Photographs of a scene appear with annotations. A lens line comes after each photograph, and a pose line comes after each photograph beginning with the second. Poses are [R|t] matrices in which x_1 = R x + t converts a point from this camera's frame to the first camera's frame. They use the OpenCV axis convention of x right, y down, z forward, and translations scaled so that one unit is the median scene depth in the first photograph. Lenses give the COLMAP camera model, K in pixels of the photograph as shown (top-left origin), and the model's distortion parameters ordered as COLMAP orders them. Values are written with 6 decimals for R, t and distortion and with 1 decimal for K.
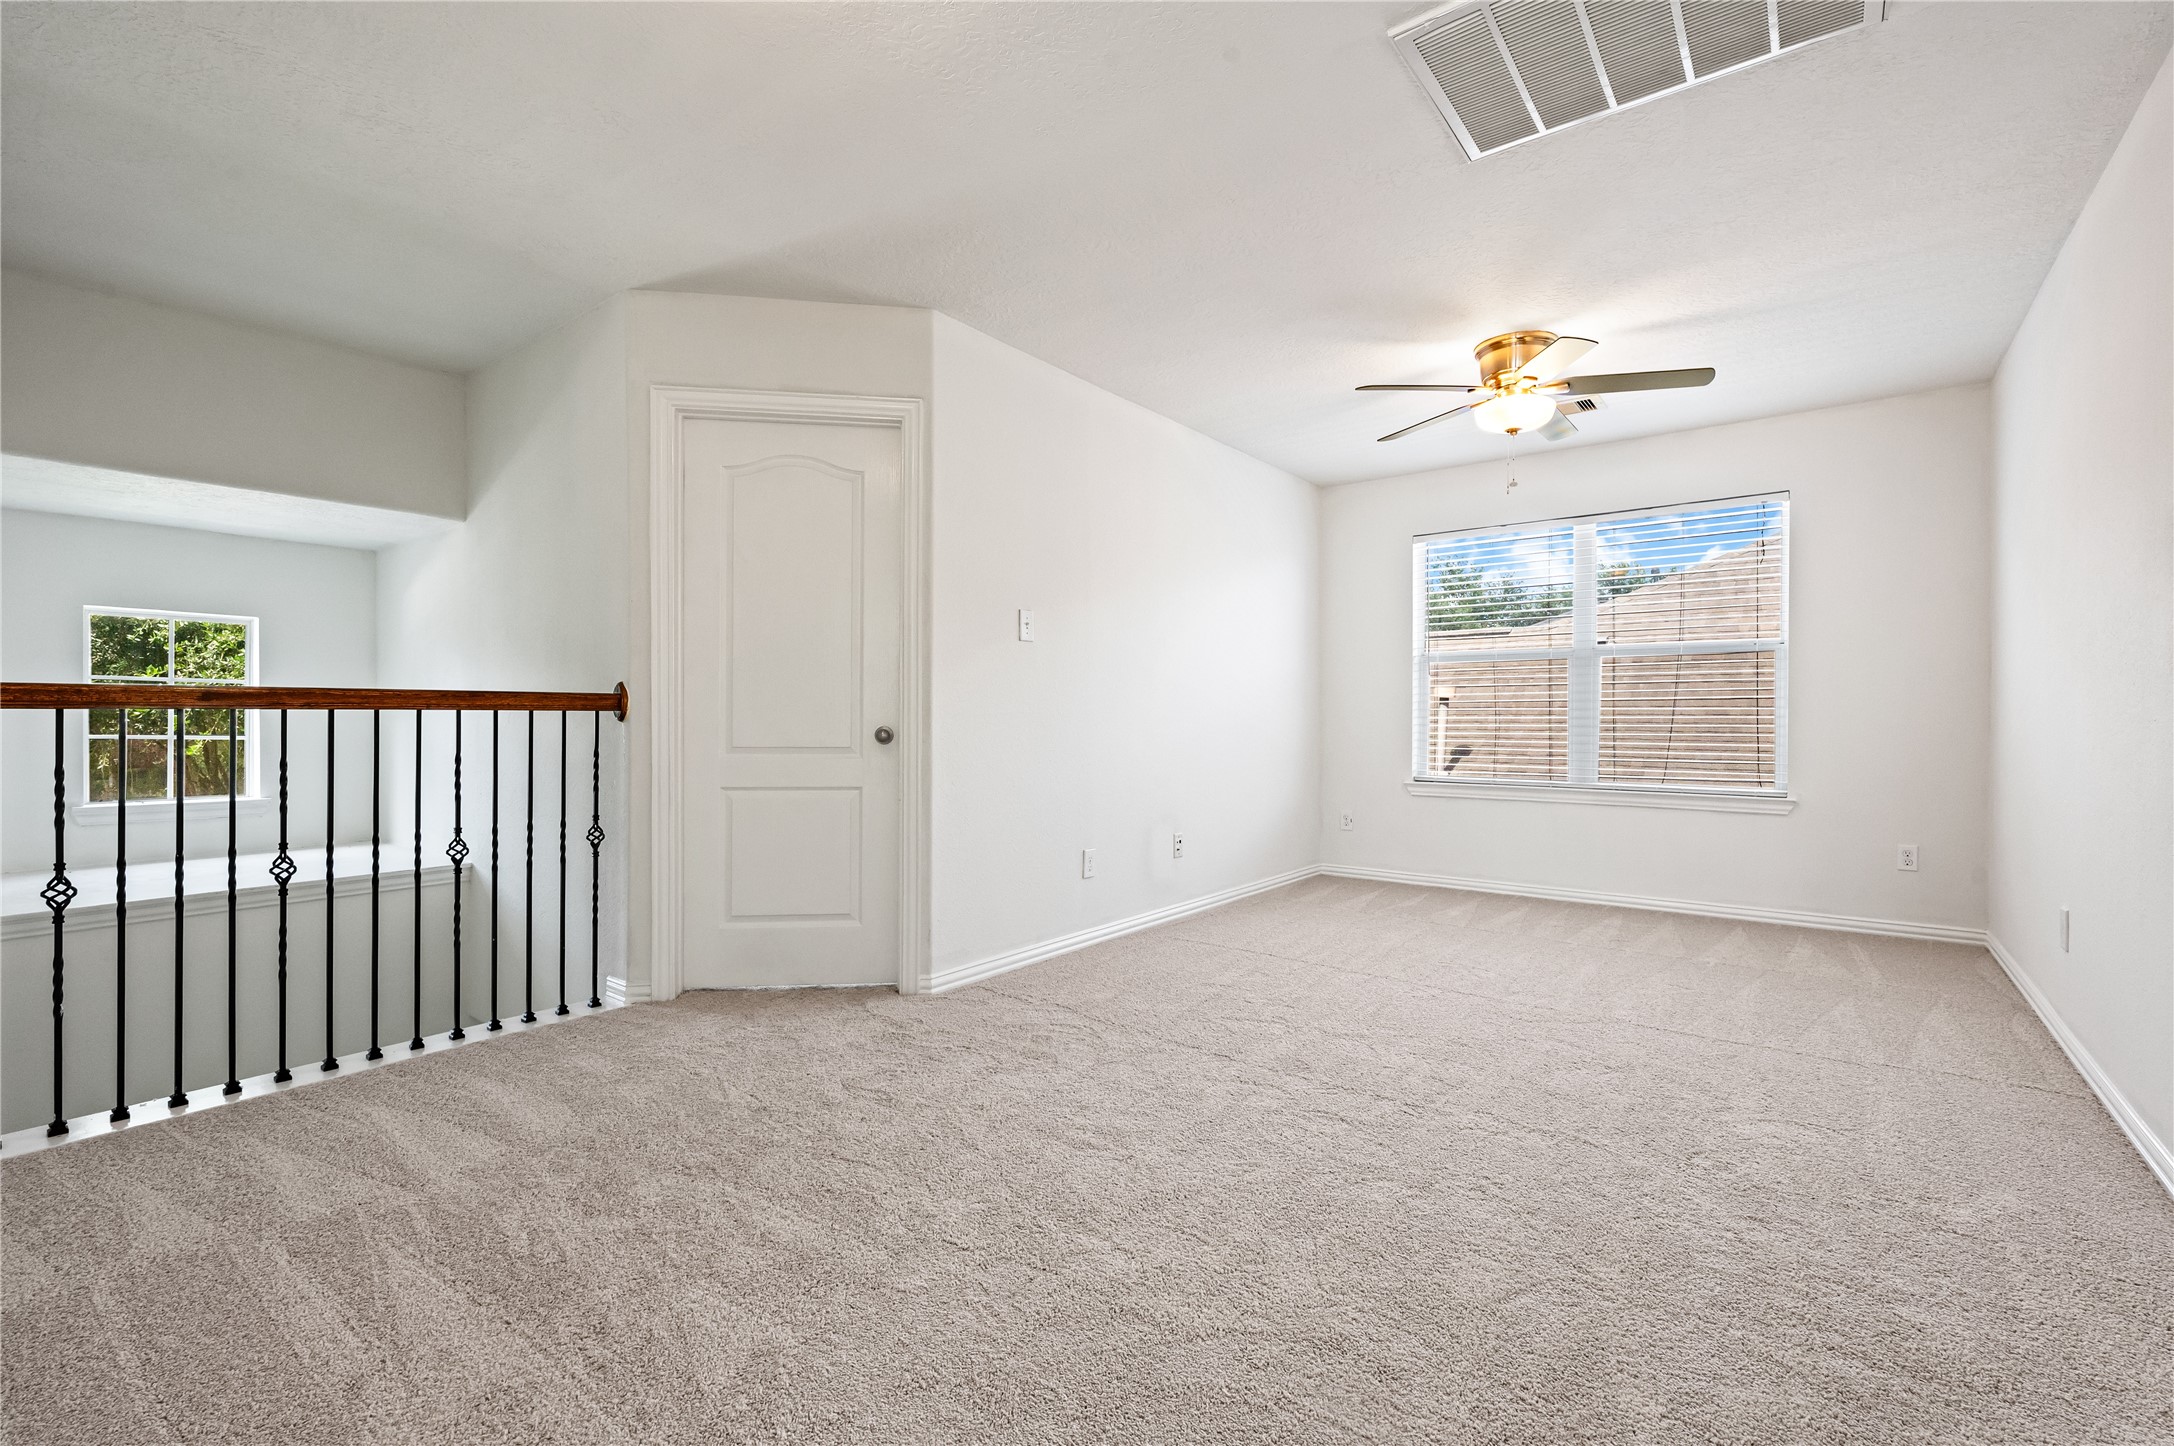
lens RADIAL K [[921.6, 0, 1087.0], [0, 921.6, 723.0], [0, 0, 1]] dist [-0.000164, 0.000191]
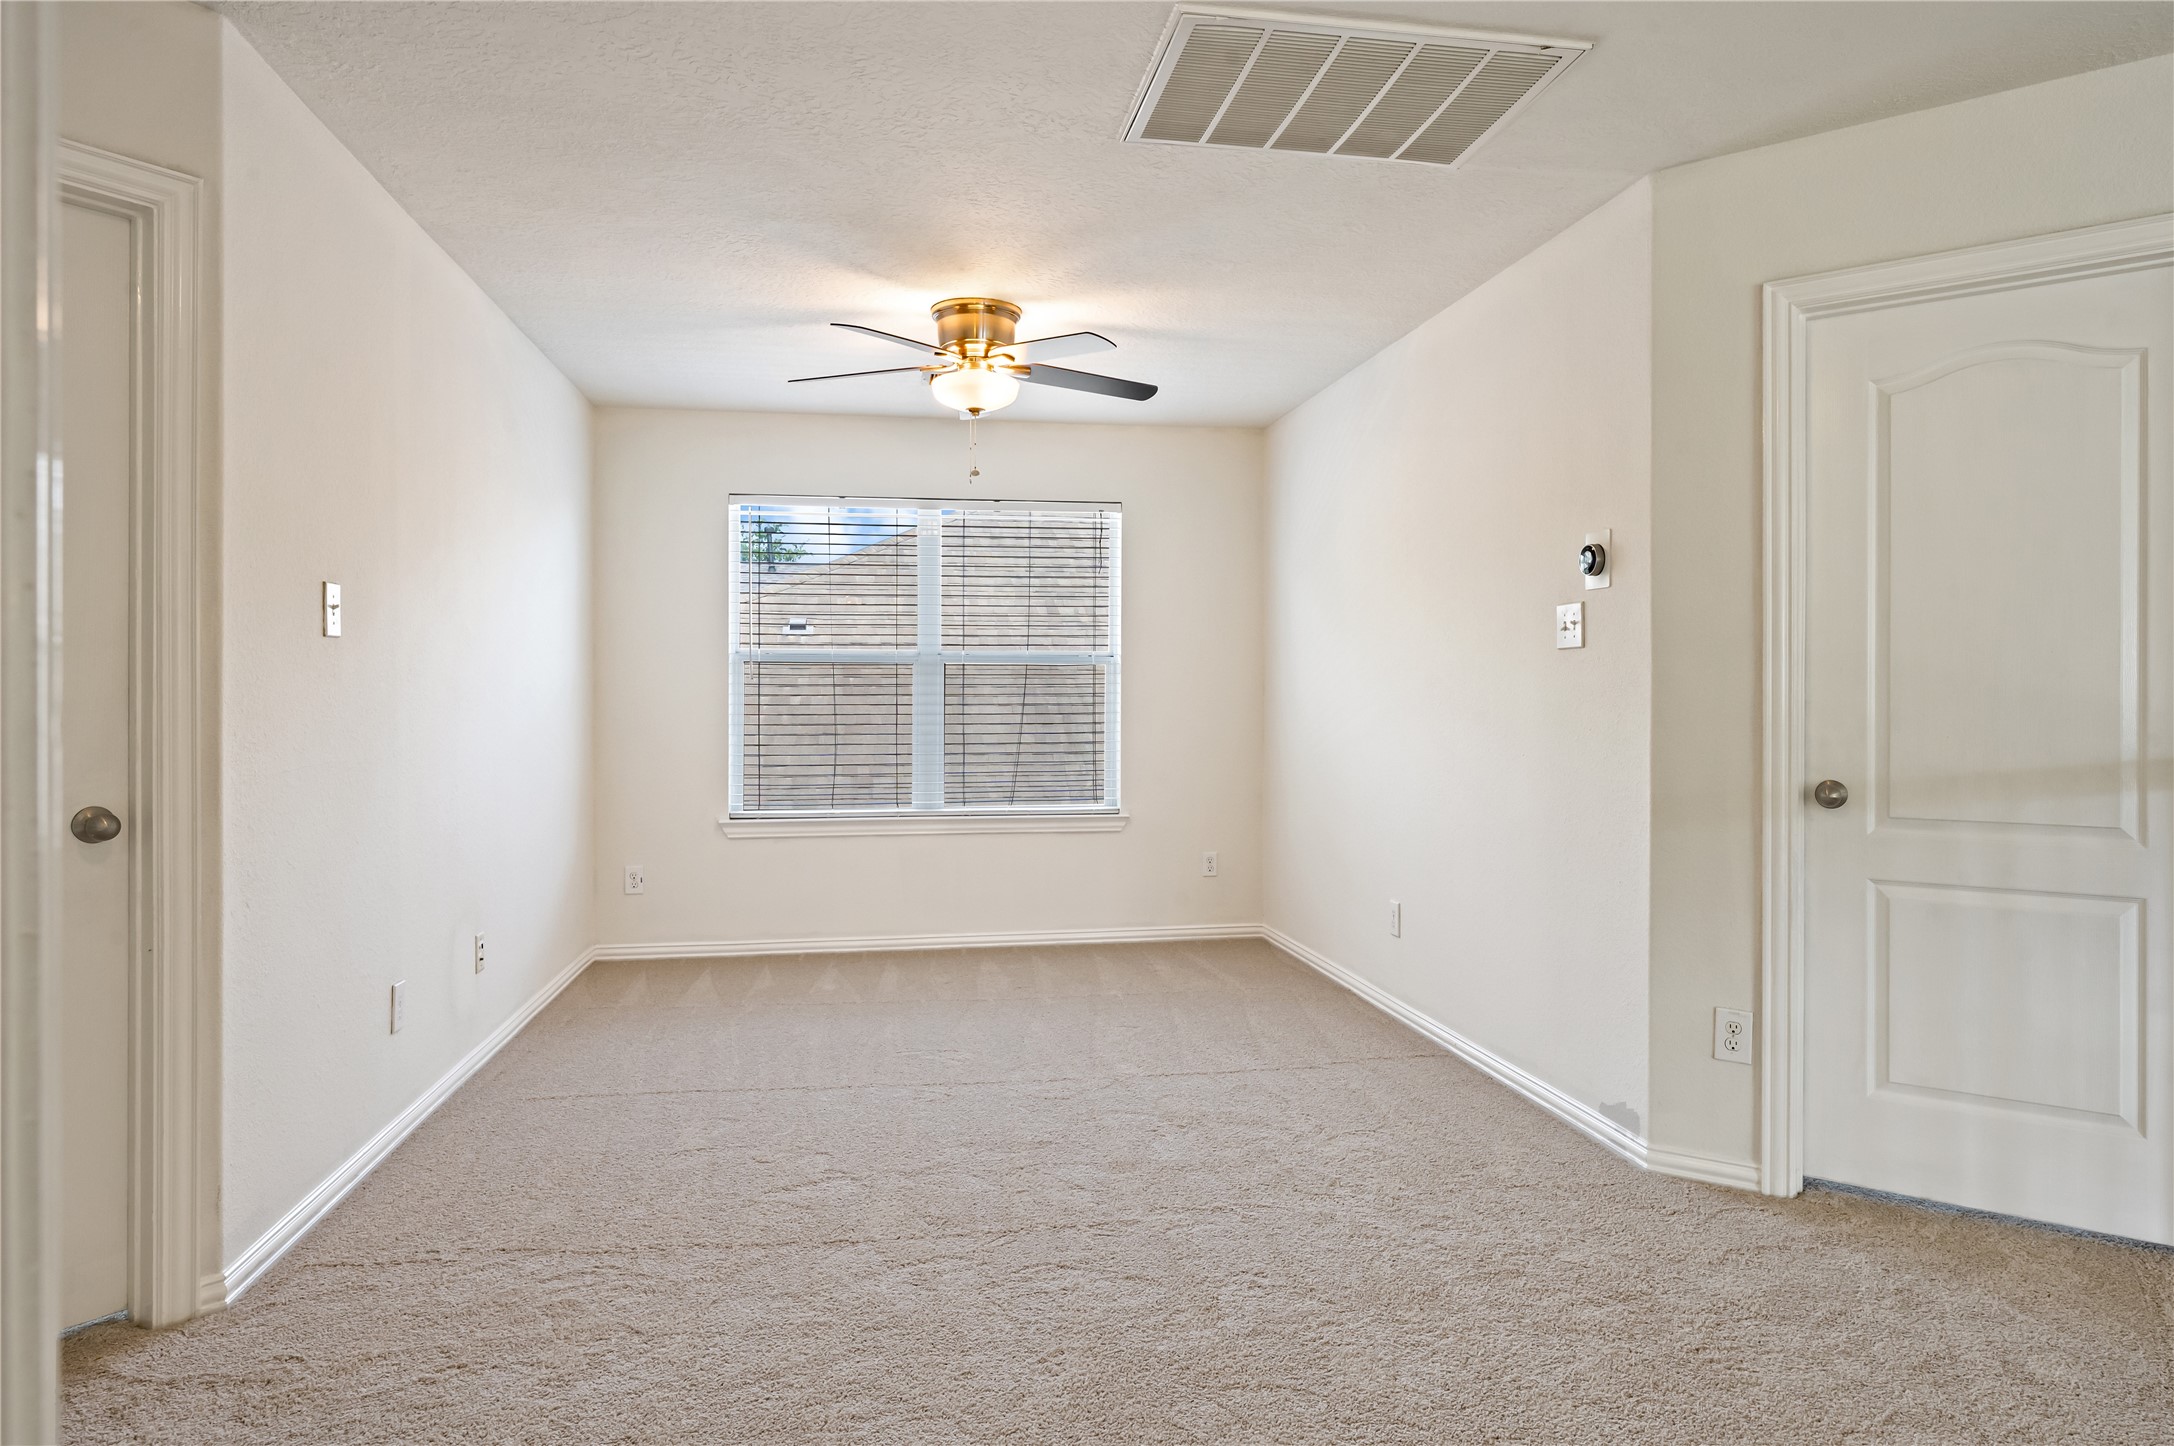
lens RADIAL K [[1267.1, 0, 1088.8], [0, 1267.1, 708.9], [0, 0, 1]] dist [-0.000280, 0.000194]
pose [[0.684222, -0.005849, 0.729250, -0.347302], [0.007463, 0.999972, 0.001019, -0.045390], [-0.729236, 0.004745, 0.684246, 0.134144]]
